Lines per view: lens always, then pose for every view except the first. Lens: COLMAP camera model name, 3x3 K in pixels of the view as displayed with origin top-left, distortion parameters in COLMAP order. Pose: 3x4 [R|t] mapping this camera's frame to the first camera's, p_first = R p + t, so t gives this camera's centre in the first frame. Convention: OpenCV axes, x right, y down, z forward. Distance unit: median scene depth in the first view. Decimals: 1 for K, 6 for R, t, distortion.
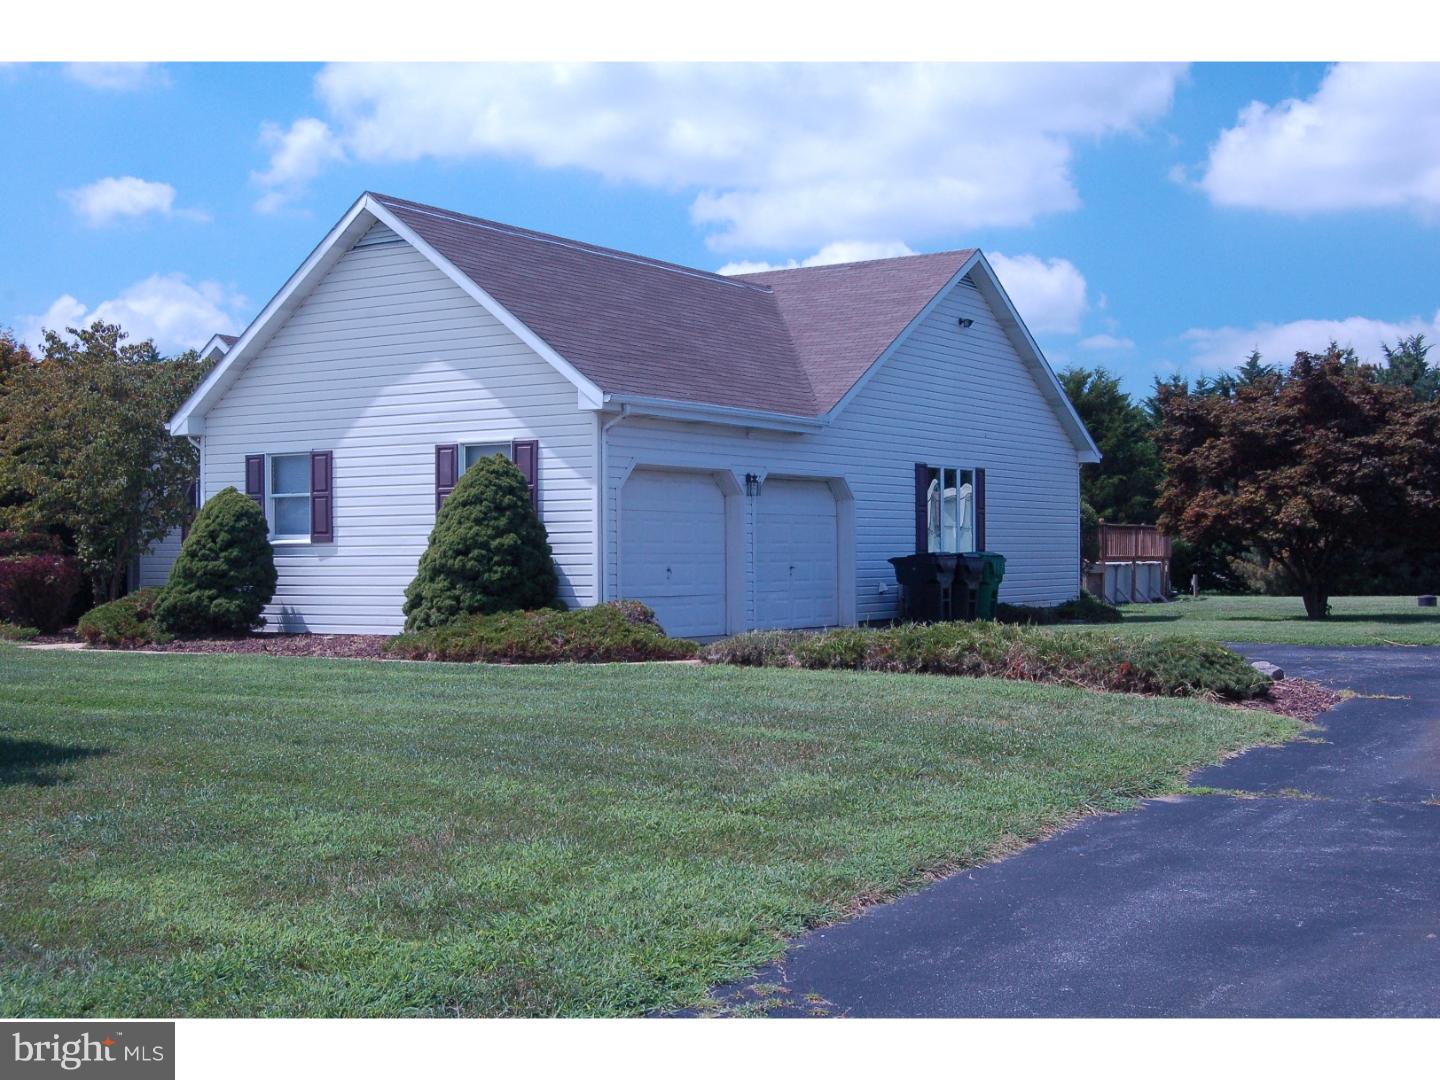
lens RADIAL K [[1853.4, 0, 720.0], [0, 1853.4, 540.0], [0, 0, 1]] dist [-0.002332, -0.005629]
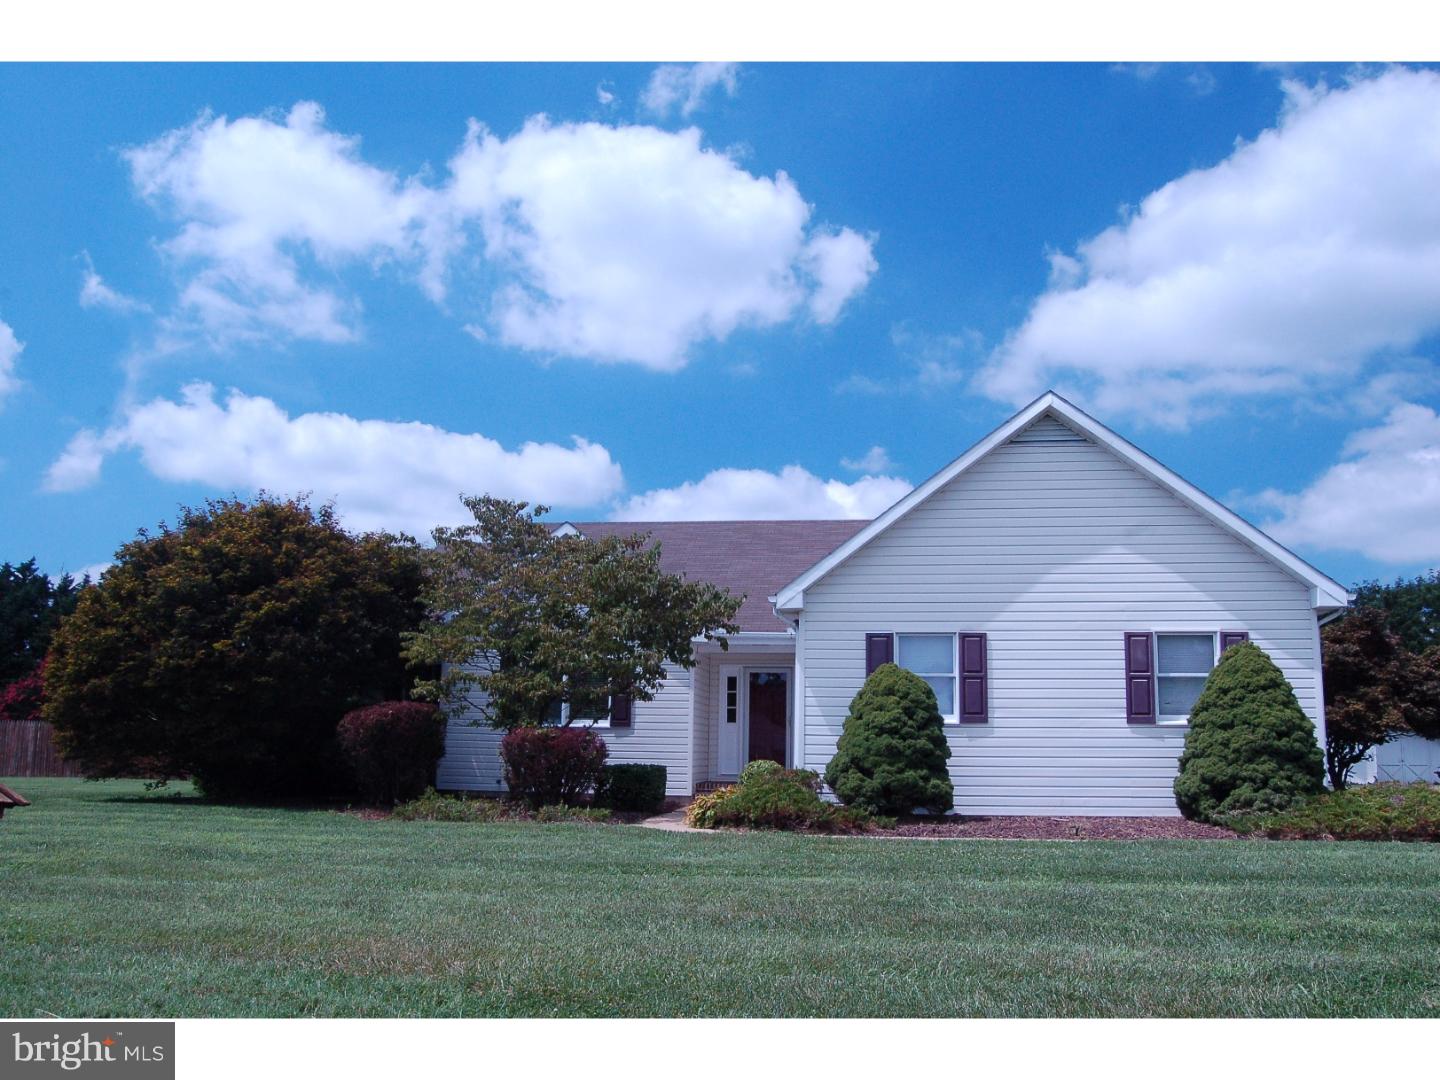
lens RADIAL K [[1182.0, 0, 717.4], [0, 1182.0, 564.9], [0, 0, 1]] dist [-0.028718, -0.004103]
pose [[0.885688, 0.090019, 0.455470, -0.641698], [-0.019475, 0.987363, -0.157271, 0.020074], [-0.463872, 0.130423, 0.876249, 0.495399]]
